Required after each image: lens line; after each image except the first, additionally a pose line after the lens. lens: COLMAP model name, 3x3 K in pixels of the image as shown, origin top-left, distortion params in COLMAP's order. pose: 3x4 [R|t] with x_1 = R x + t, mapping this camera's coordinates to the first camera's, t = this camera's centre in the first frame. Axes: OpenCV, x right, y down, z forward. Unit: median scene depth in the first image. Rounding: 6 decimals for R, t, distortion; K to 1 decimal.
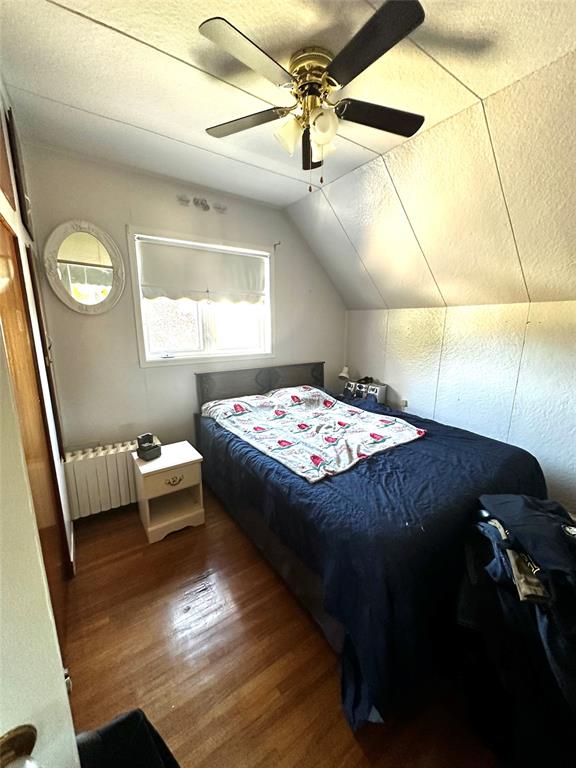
lens RADIAL K [[305.6, 0, 288.1], [0, 305.6, 384.5], [0, 0, 1]] dist [-0.003009, 0.000483]
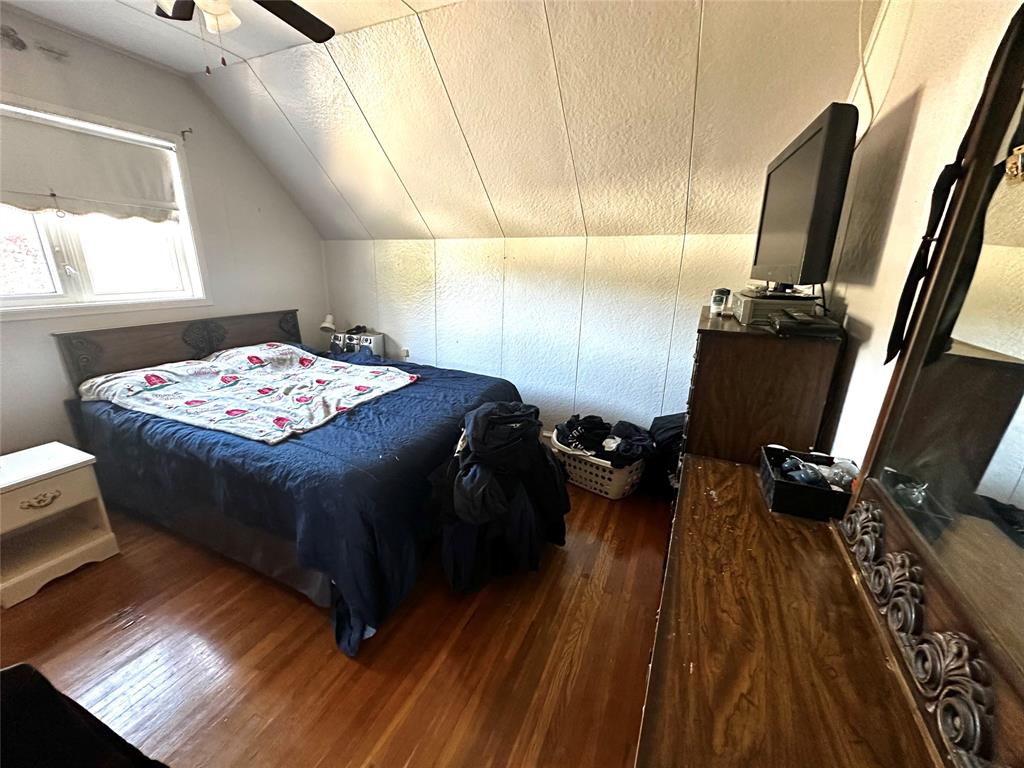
lens RADIAL K [[407.4, 0, 511.3], [0, 407.4, 383.0], [0, 0, 1]] dist [-0.003009, 0.000483]
pose [[0.853509, -0.133823, 0.503602, 0.061527], [0.087893, 0.989585, 0.114002, 0.053955], [-0.513613, -0.053039, 0.856381, -0.187528]]
